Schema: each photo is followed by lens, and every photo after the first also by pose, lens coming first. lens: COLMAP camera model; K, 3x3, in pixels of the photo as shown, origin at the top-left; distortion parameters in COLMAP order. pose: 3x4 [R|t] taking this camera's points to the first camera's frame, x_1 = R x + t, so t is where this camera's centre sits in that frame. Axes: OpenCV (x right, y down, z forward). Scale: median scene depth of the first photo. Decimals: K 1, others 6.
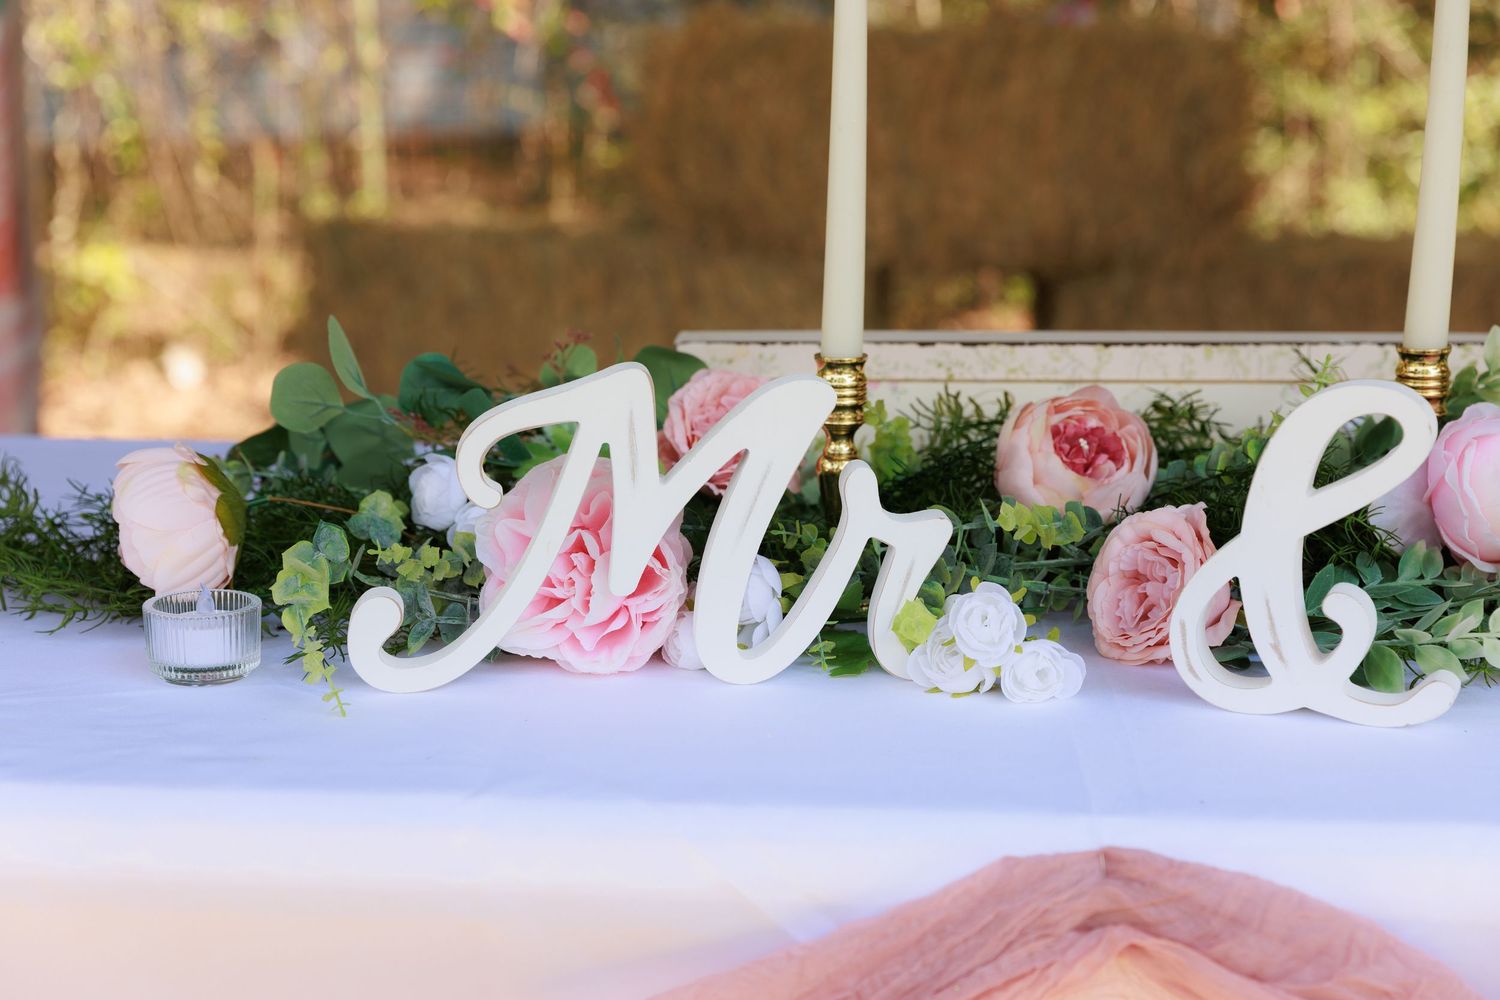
lens RADIAL K [[2718.1, 0, 750.0], [0, 2718.1, 500.0], [0, 0, 1]] dist [-0.036619, -0.223904]
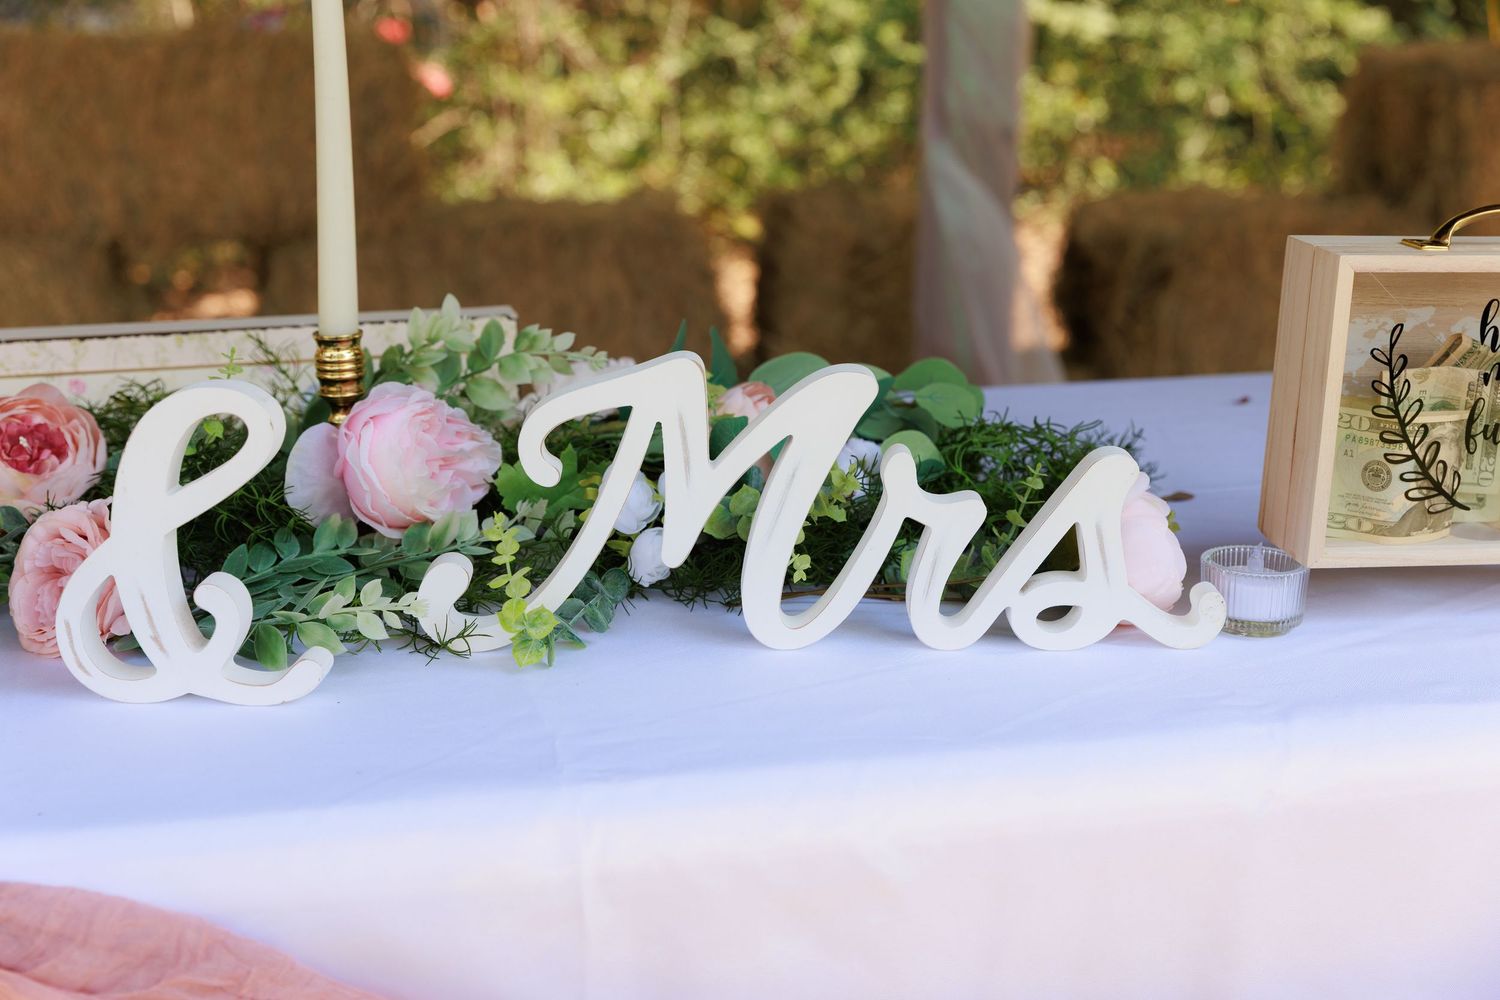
lens RADIAL K [[2227.8, 0, 750.0], [0, 2227.8, 500.0], [0, 0, 1]] dist [0.020064, -0.065036]
pose [[0.947314, -0.076577, 0.311016, 0.126468], [0.065809, 0.996818, 0.044987, -0.019667], [-0.313472, -0.022149, 0.949339, 0.095928]]
